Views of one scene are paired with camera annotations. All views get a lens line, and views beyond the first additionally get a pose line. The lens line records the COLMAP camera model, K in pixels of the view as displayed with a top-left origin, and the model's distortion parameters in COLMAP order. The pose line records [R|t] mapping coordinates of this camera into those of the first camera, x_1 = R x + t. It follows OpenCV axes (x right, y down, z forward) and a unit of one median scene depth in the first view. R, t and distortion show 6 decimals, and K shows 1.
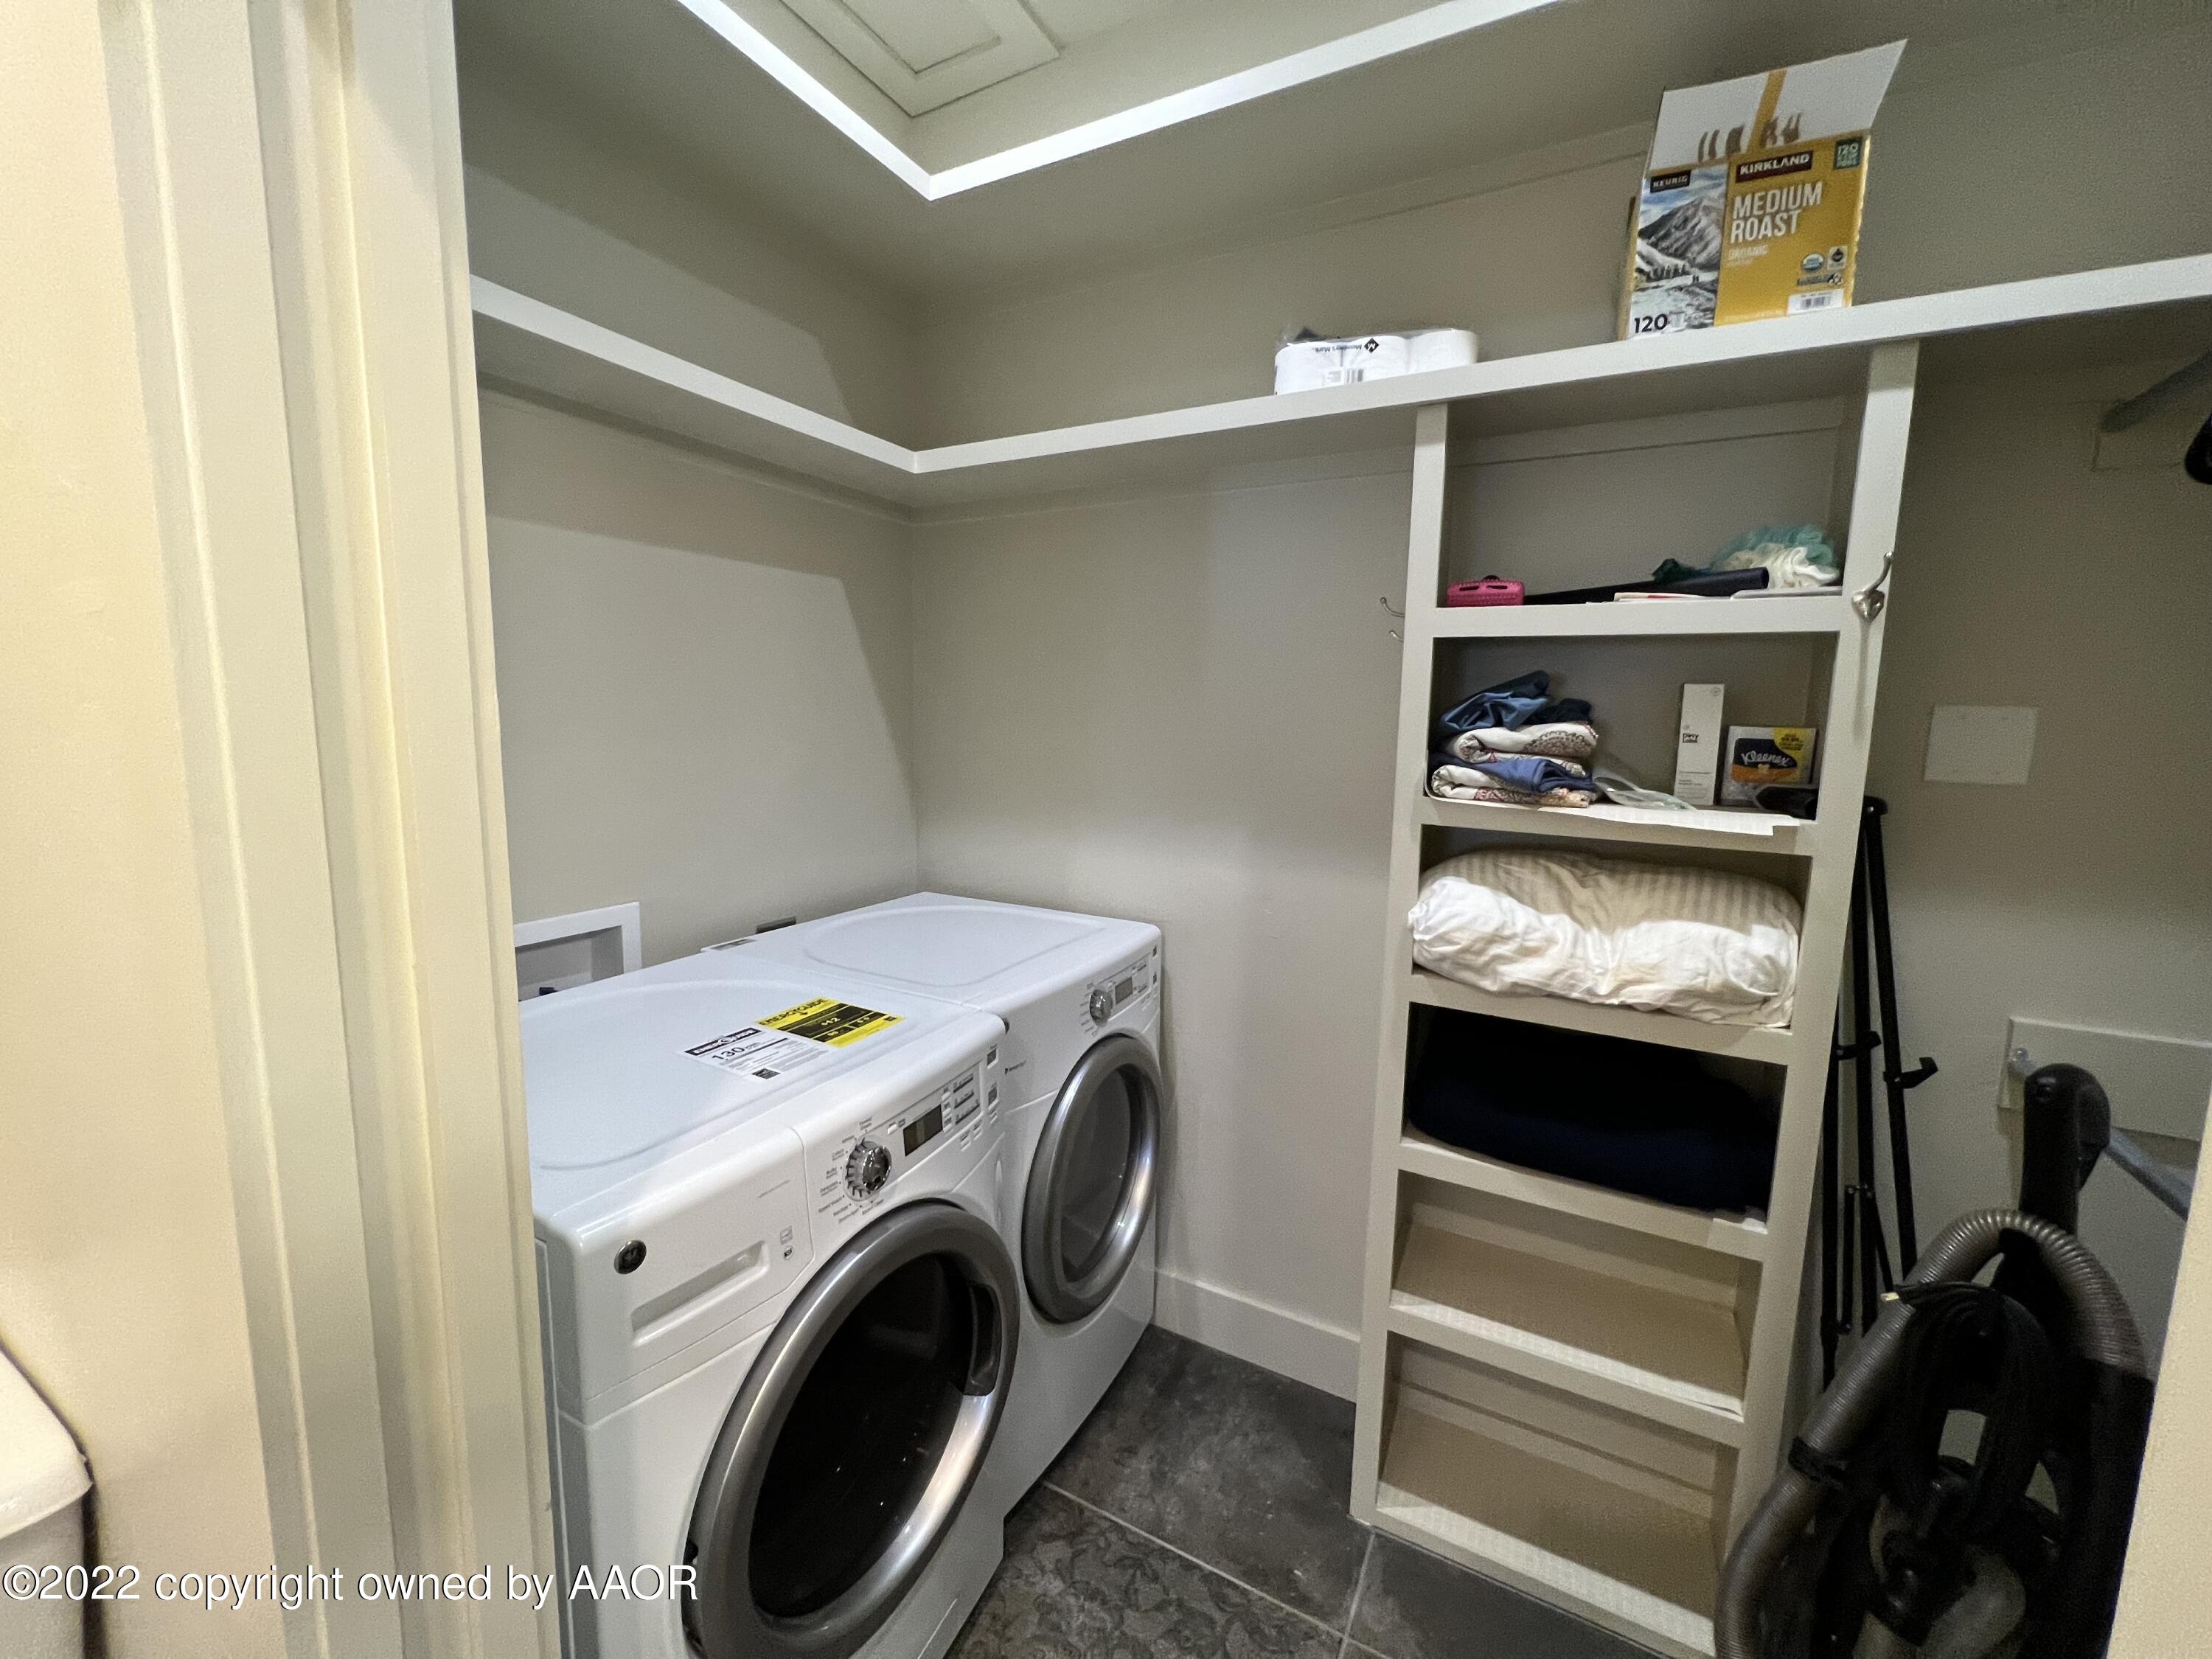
lens RADIAL K [[881.2, 0, 1095.9], [0, 881.2, 821.2], [0, 0, 1]] dist [-0.000823, -0.000264]
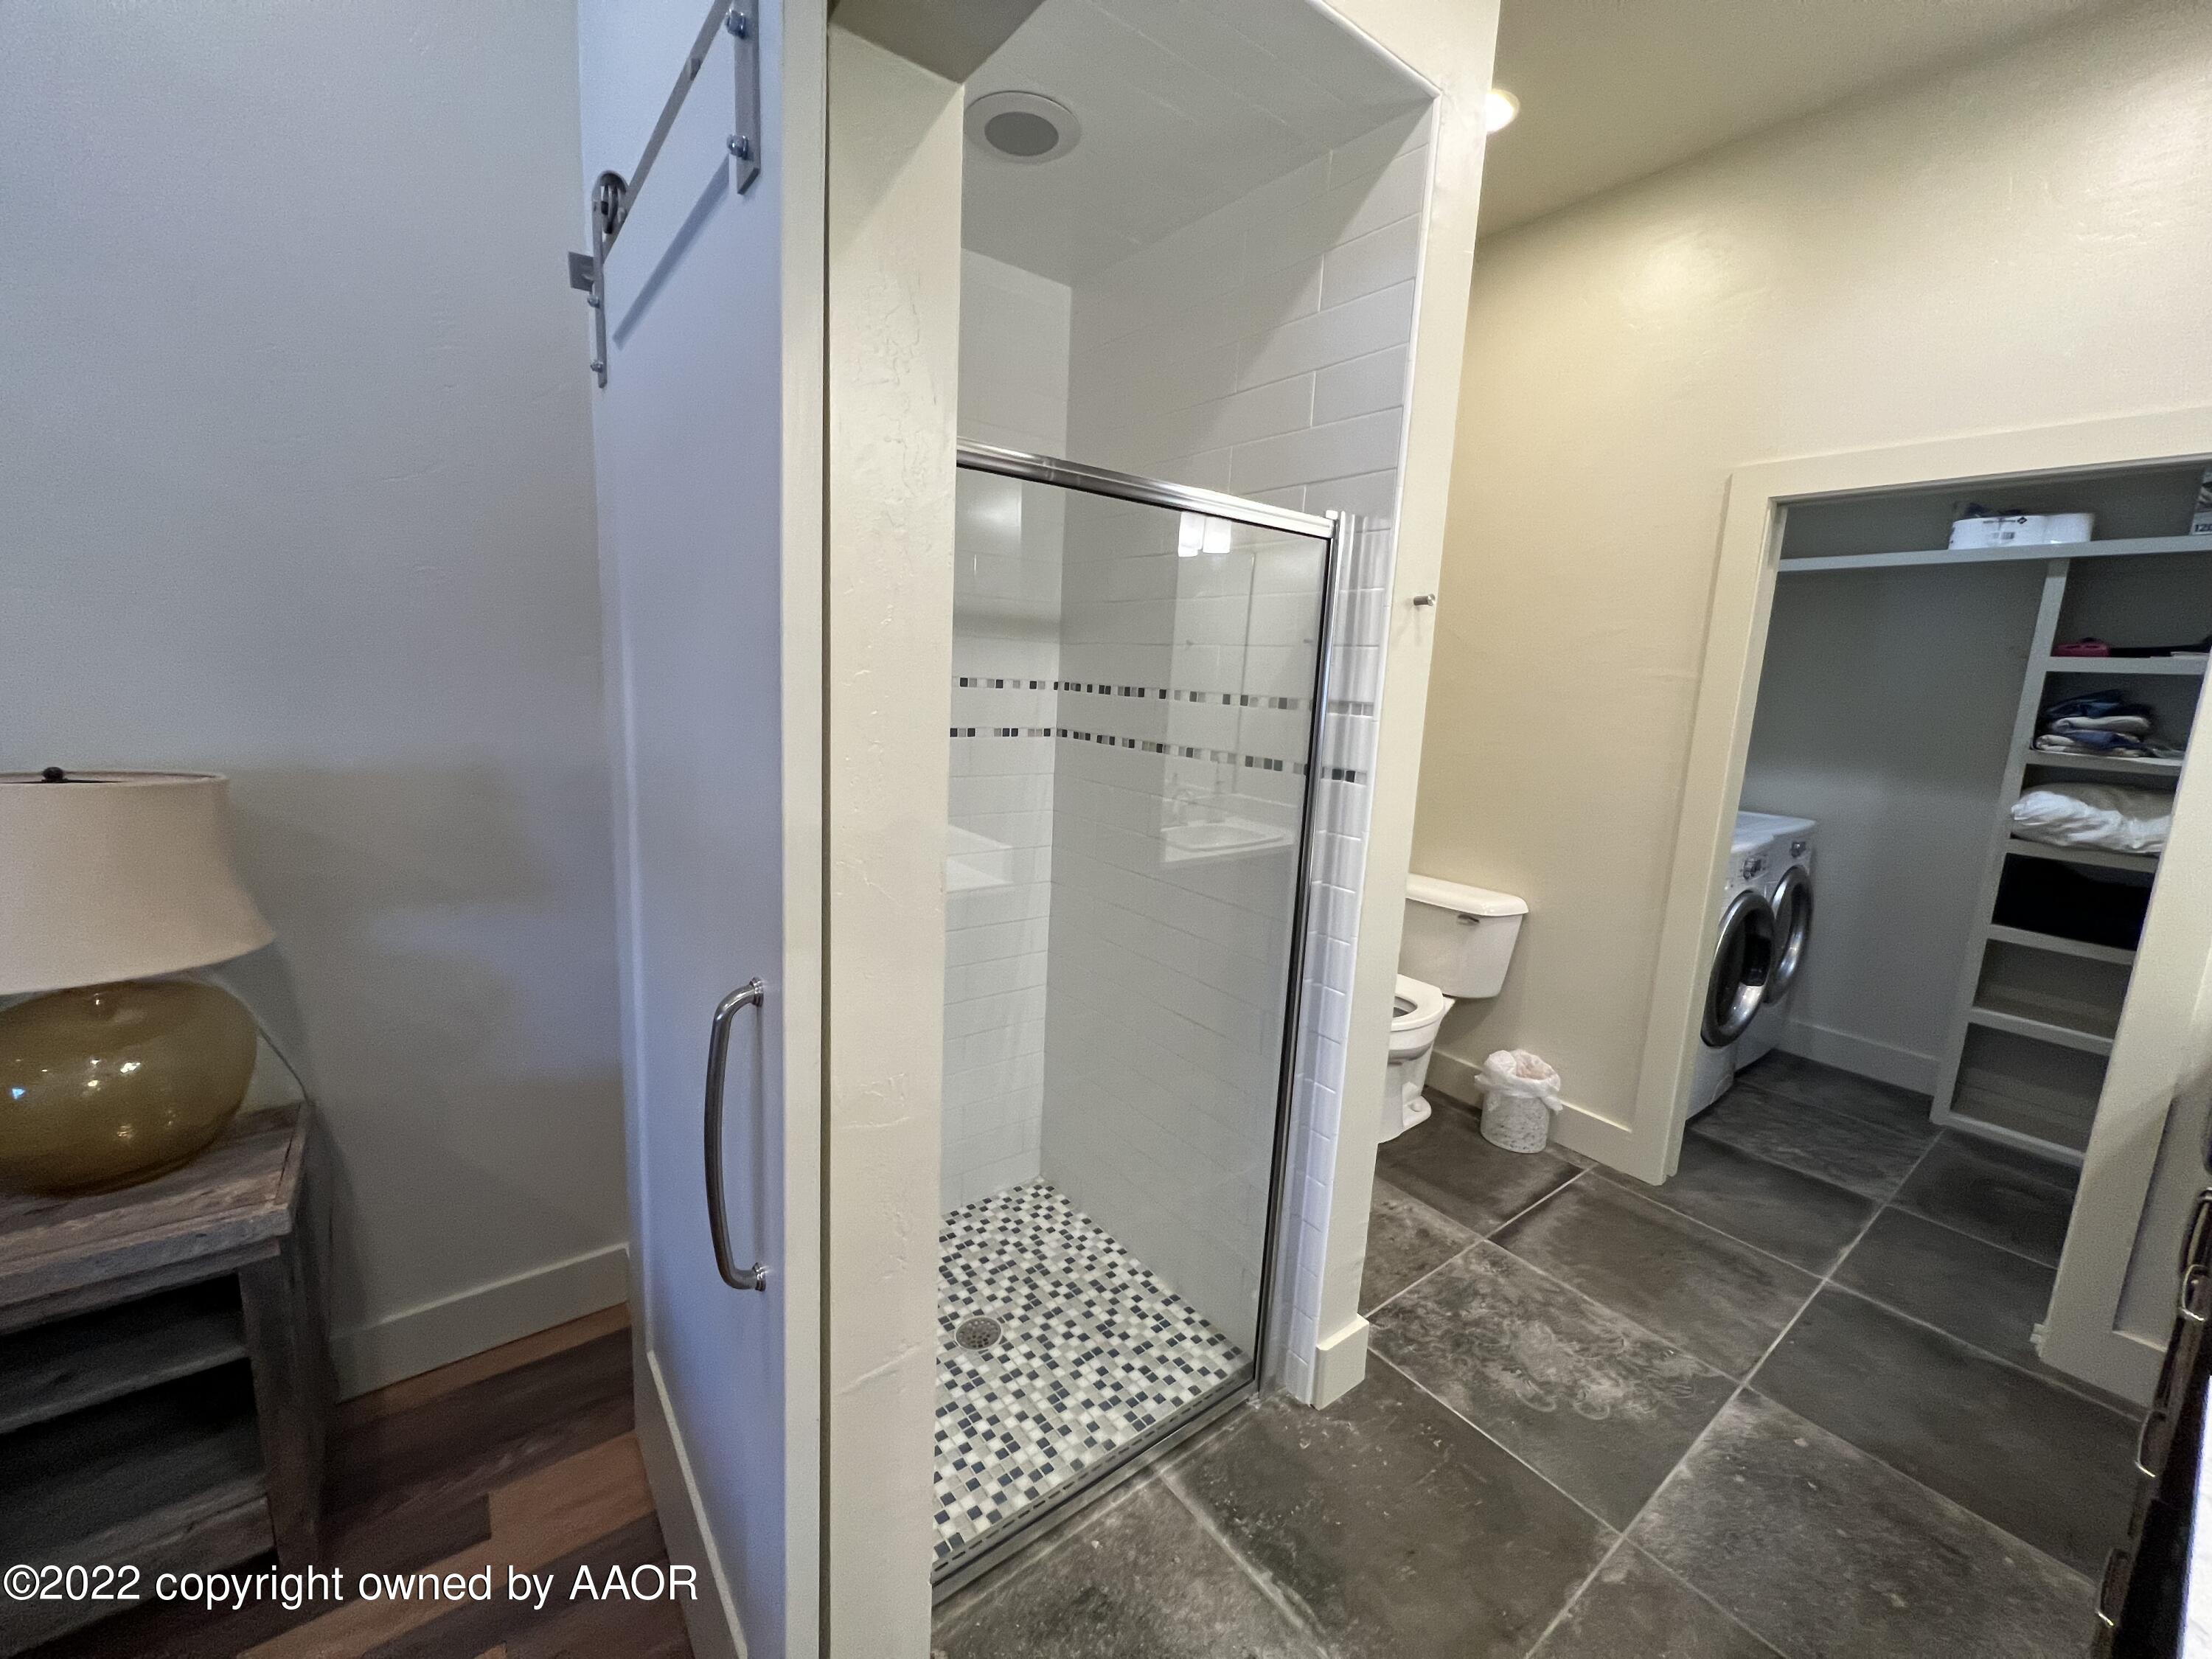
lens RADIAL K [[881.2, 0, 1095.9], [0, 881.2, 821.2], [0, 0, 1]] dist [-0.000823, -0.000264]
pose [[0.910947, 0.088758, -0.402862, -0.783664], [-0.075376, 0.995951, 0.048988, 0.206496], [0.405579, -0.014259, 0.913949, -1.790995]]
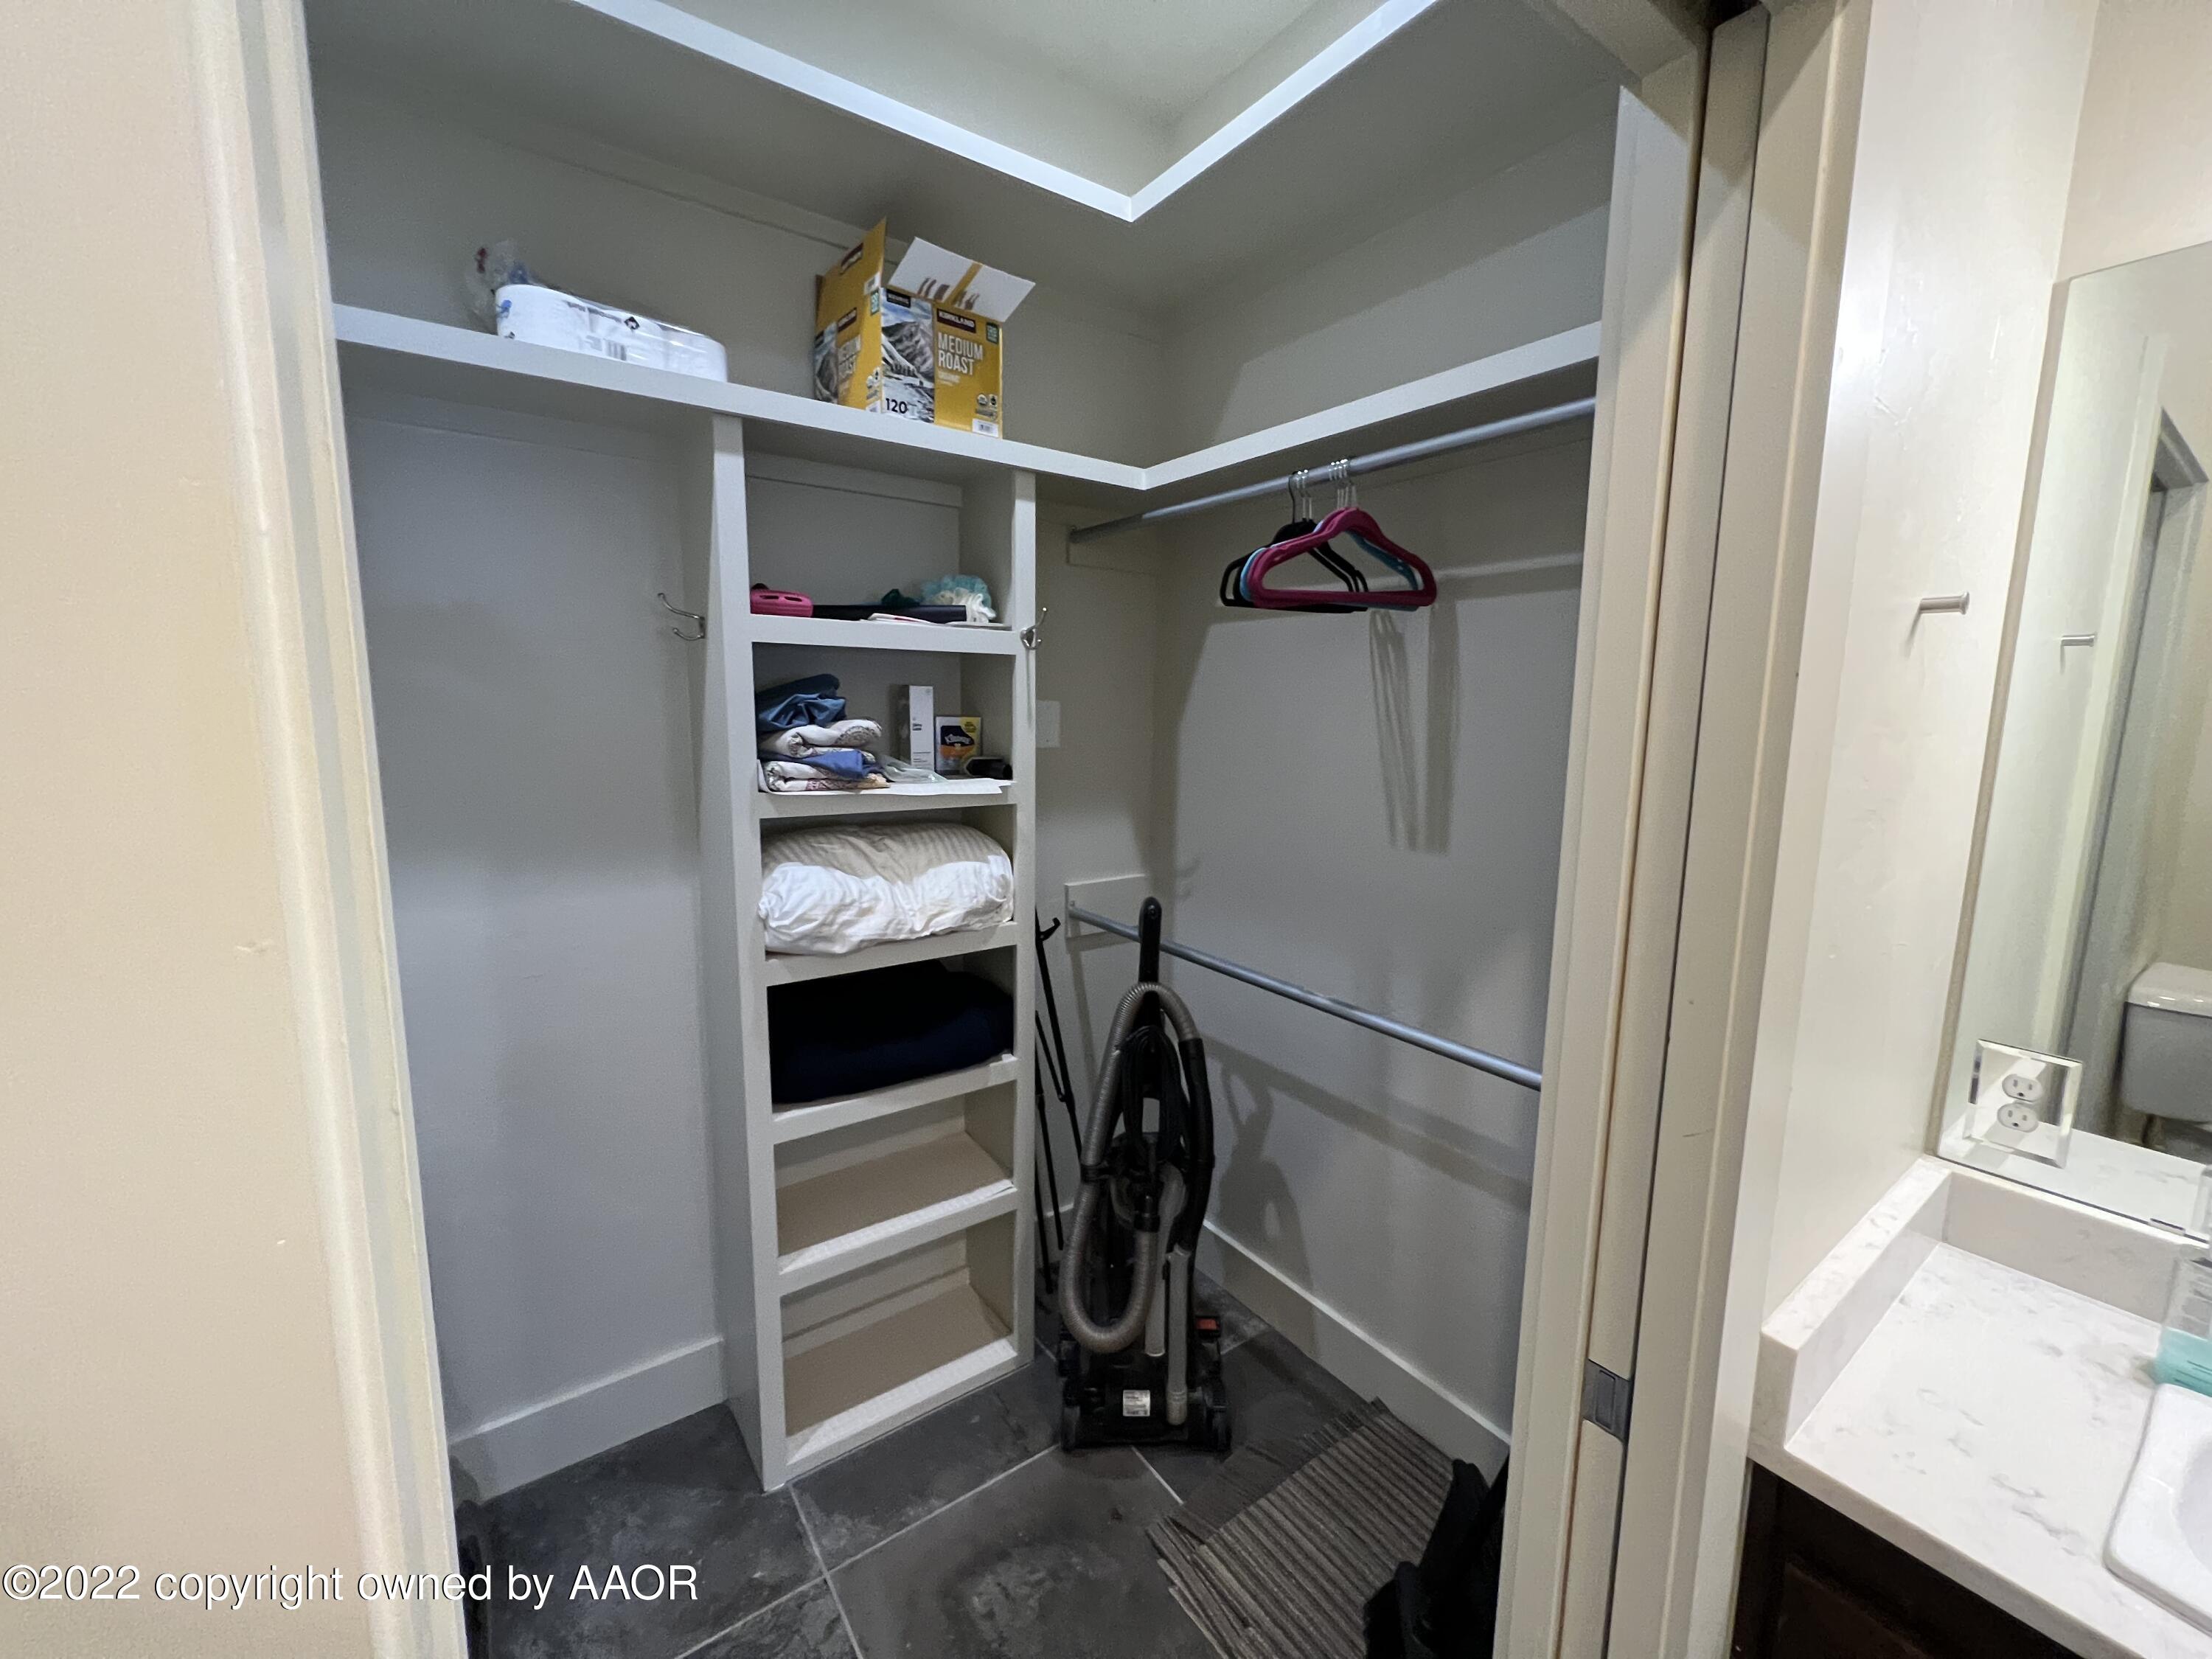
lens RADIAL K [[880.6, 0, 1101.7], [0, 880.6, 822.0], [0, 0, 1]] dist [-0.000600, 0.000712]
pose [[0.440367, -0.139184, 0.886964, -0.405528], [0.109734, 0.988848, 0.100691, -0.056964], [-0.891087, 0.052989, 0.450729, 0.169030]]
